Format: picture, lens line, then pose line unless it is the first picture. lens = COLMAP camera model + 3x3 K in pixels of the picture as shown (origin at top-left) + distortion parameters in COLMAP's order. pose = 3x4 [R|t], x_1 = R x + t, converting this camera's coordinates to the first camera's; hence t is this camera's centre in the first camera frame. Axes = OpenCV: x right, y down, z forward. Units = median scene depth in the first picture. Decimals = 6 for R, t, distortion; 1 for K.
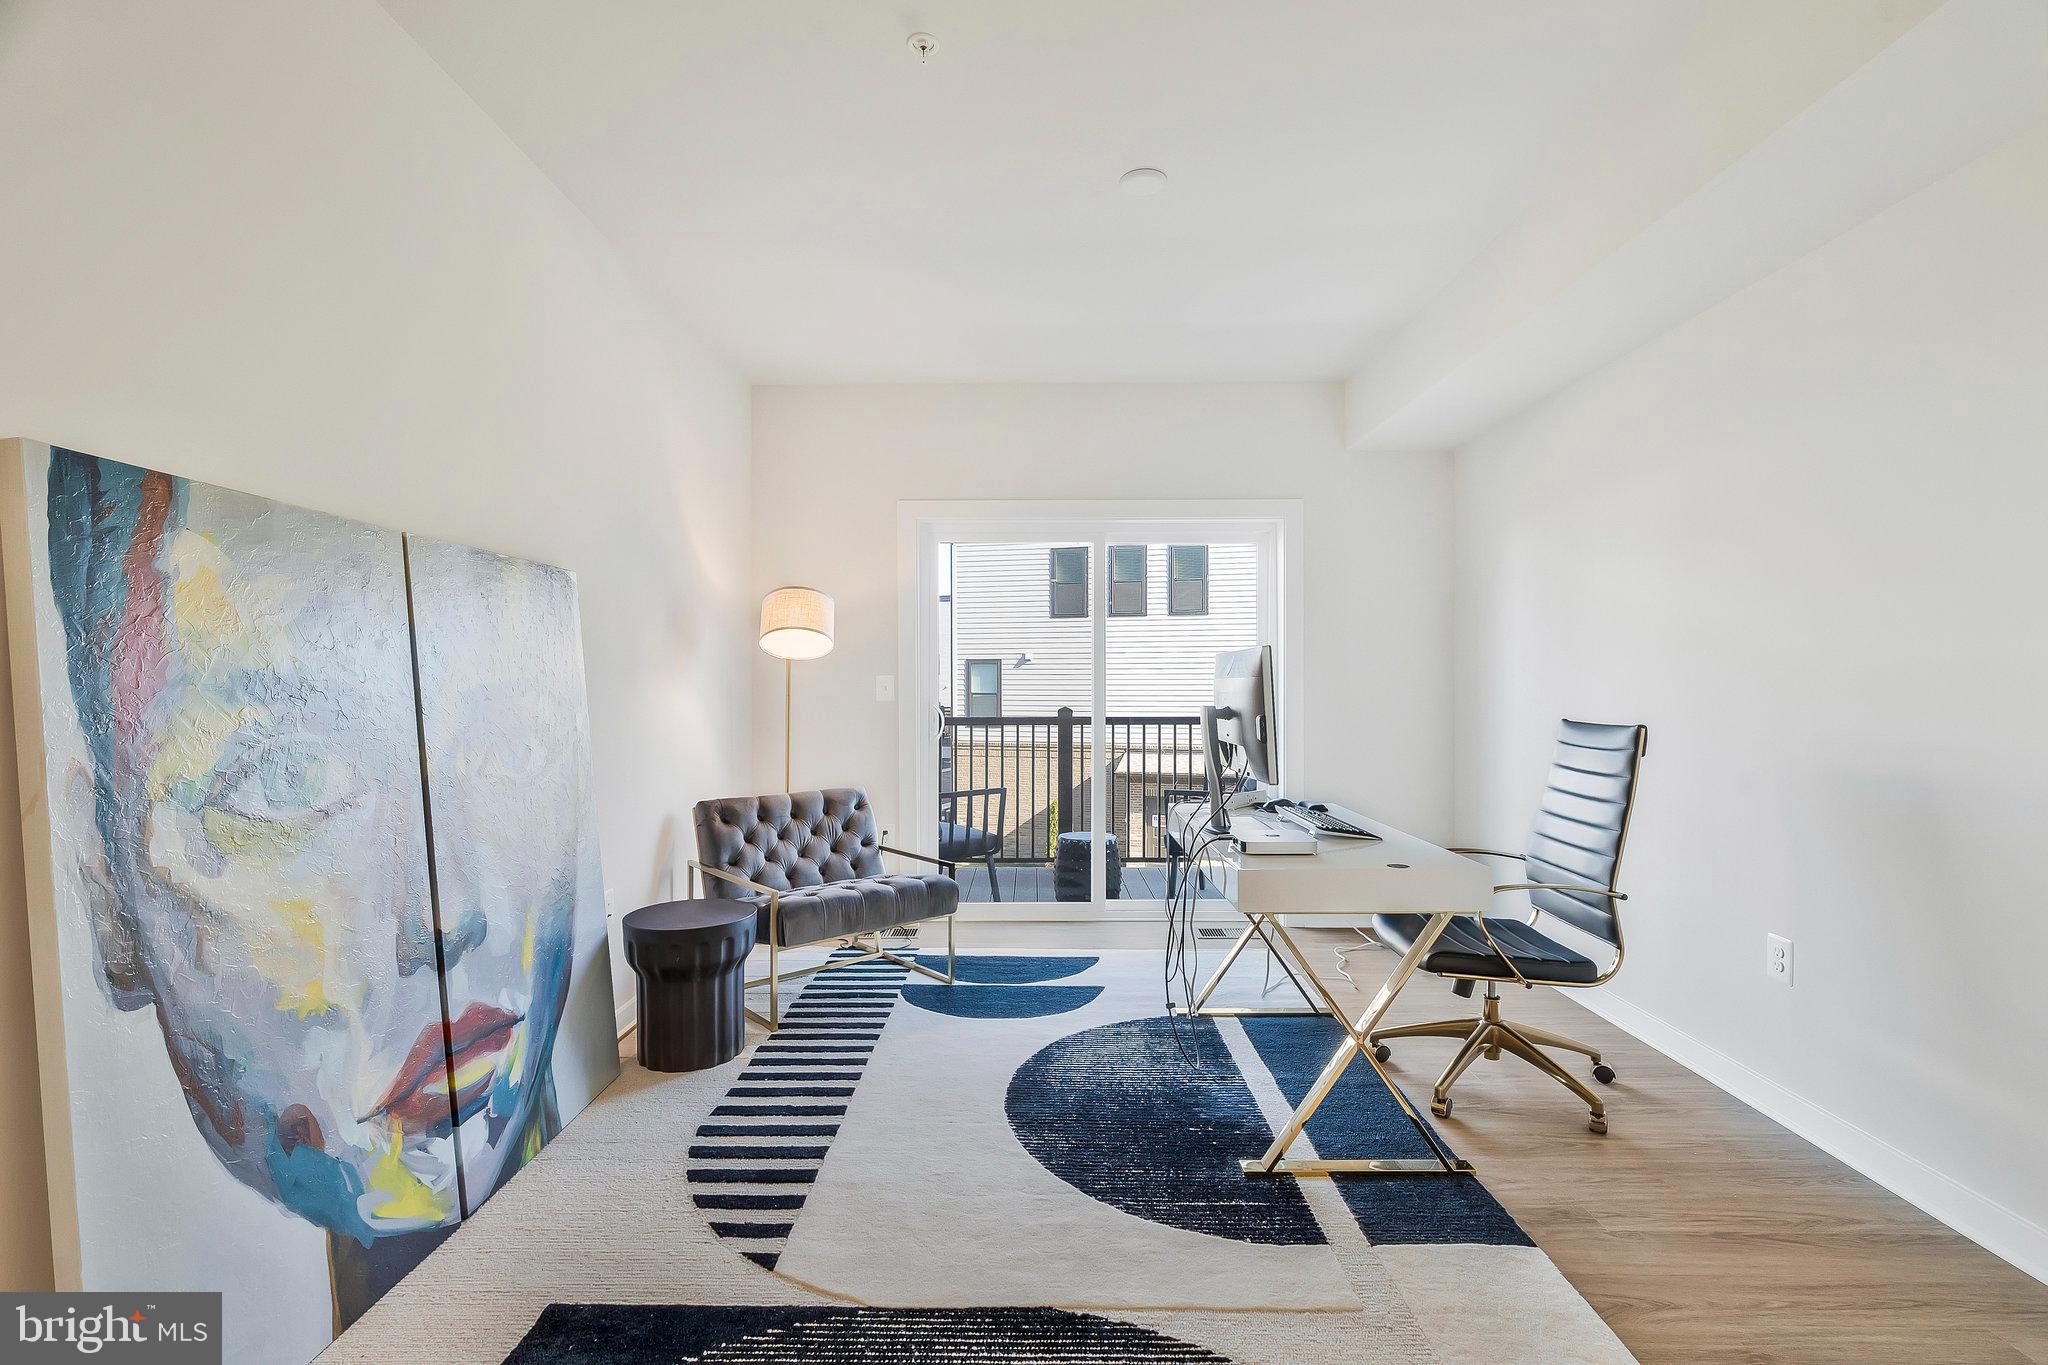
lens RADIAL K [[928.6, 0, 1039.9], [0, 928.6, 686.9], [0, 0, 1]] dist [-0.000193, 0.000420]
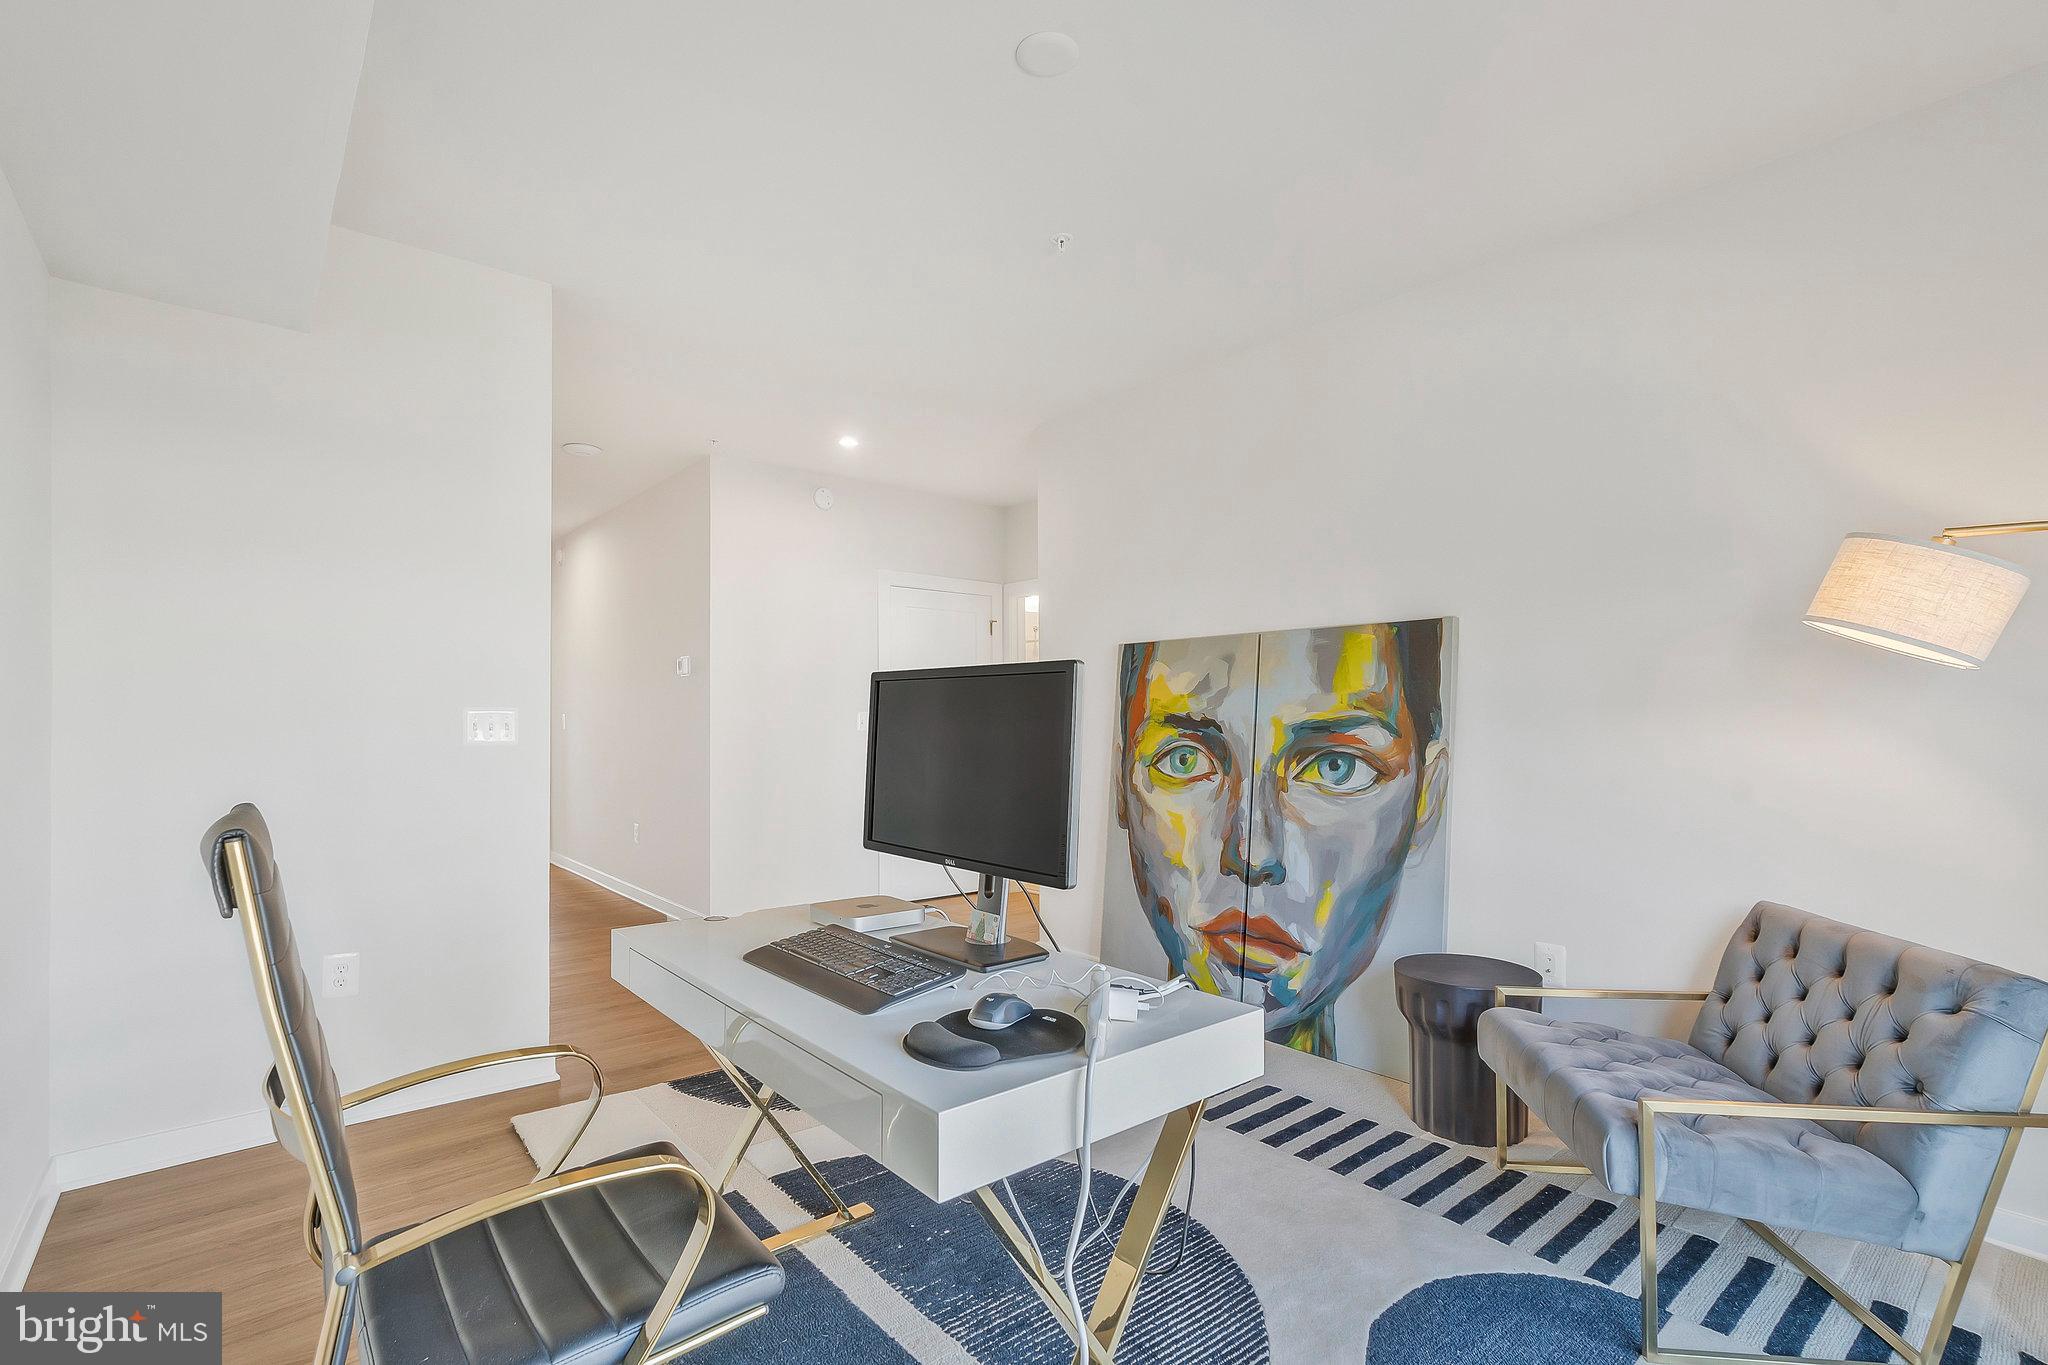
lens RADIAL K [[928.6, 0, 1039.9], [0, 928.6, 686.9], [0, 0, 1]] dist [-0.000193, 0.000420]
pose [[-0.746909, -0.022517, -0.664545, 0.694456], [-0.004941, 0.999587, -0.028316, -0.012565], [0.664908, -0.017866, -0.746711, 1.740599]]
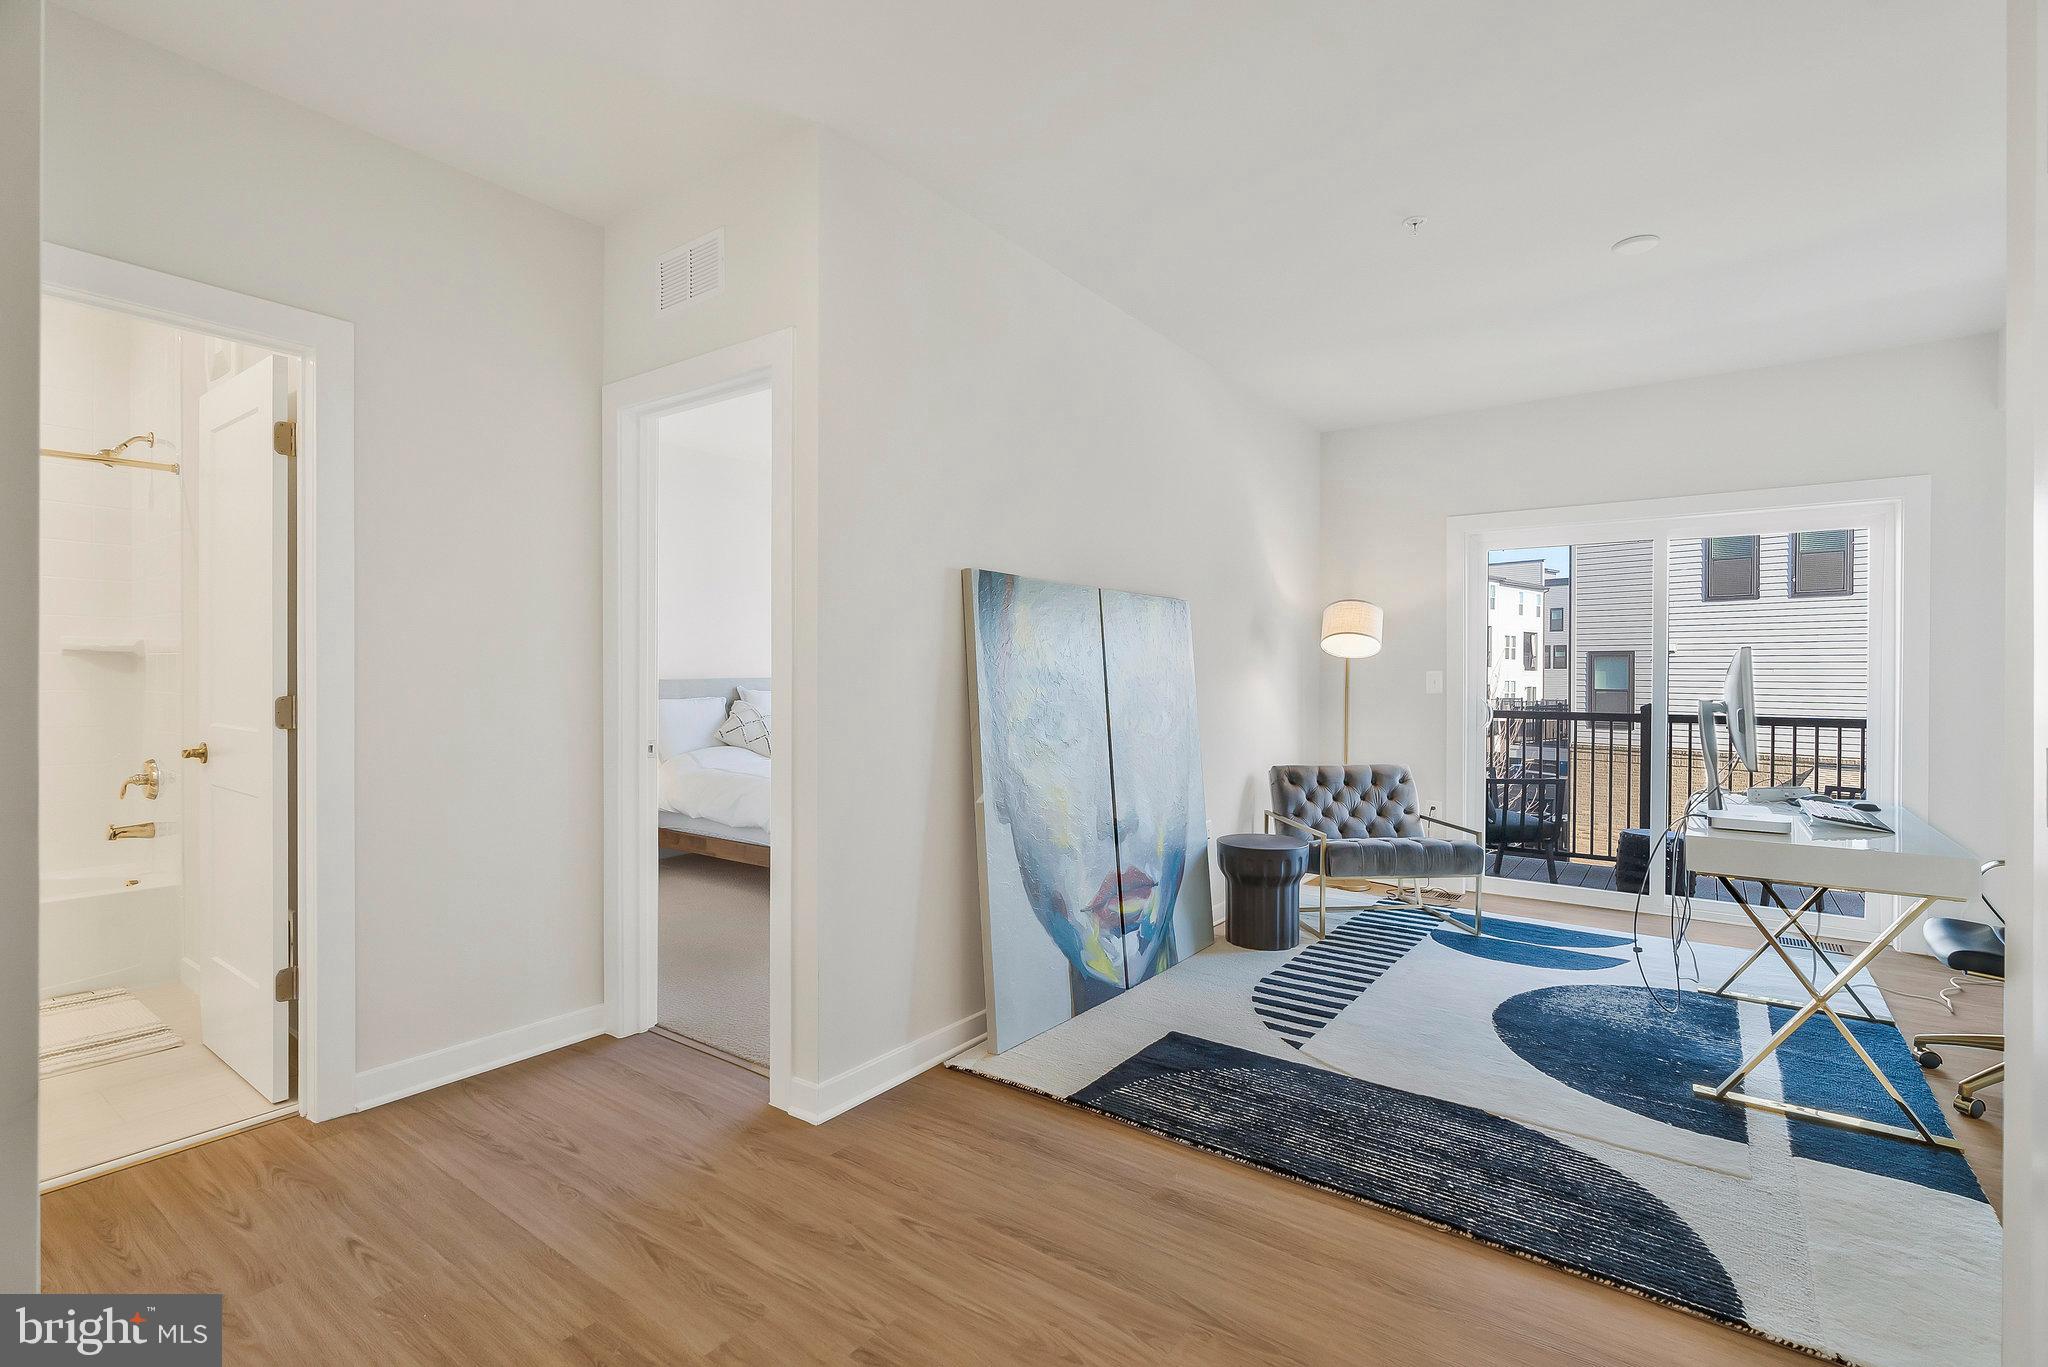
lens RADIAL K [[929.6, 0, 1034.6], [0, 929.6, 670.2], [0, 0, 1]] dist [-0.010983, 0.000061]
pose [[0.808569, 0.003529, -0.588391, 0.209030], [-0.009826, 0.999924, -0.007506, 0.000364], [0.588319, 0.011851, 0.808542, -0.415040]]
